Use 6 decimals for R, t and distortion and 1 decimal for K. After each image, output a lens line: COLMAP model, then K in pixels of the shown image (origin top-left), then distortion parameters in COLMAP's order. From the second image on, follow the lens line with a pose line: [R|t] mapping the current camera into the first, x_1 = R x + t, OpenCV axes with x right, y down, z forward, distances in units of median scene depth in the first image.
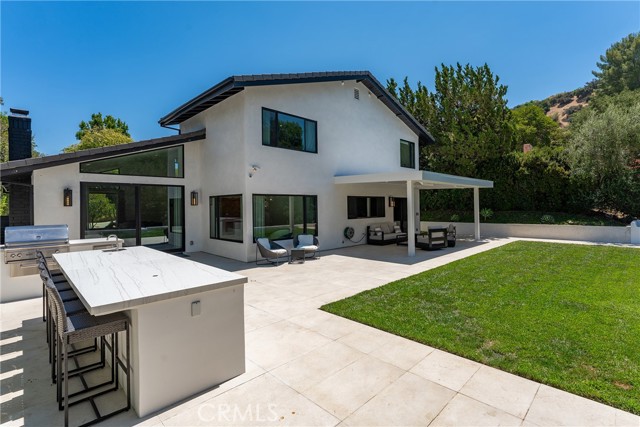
lens RADIAL K [[305.9, 0, 321.0], [0, 305.9, 201.1], [0, 0, 1]] dist [0.000402, 0.000122]
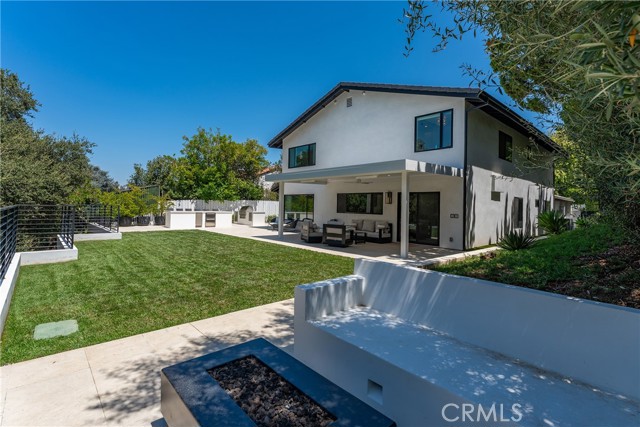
lens RADIAL K [[305.9, 0, 321.0], [0, 305.9, 201.1], [0, 0, 1]] dist [0.000402, 0.000122]
pose [[-0.039372, -0.004452, -0.999215, 1.459533], [-0.005391, 0.999976, -0.004243, 0.021140], [0.999210, 0.005219, -0.039395, 1.112791]]
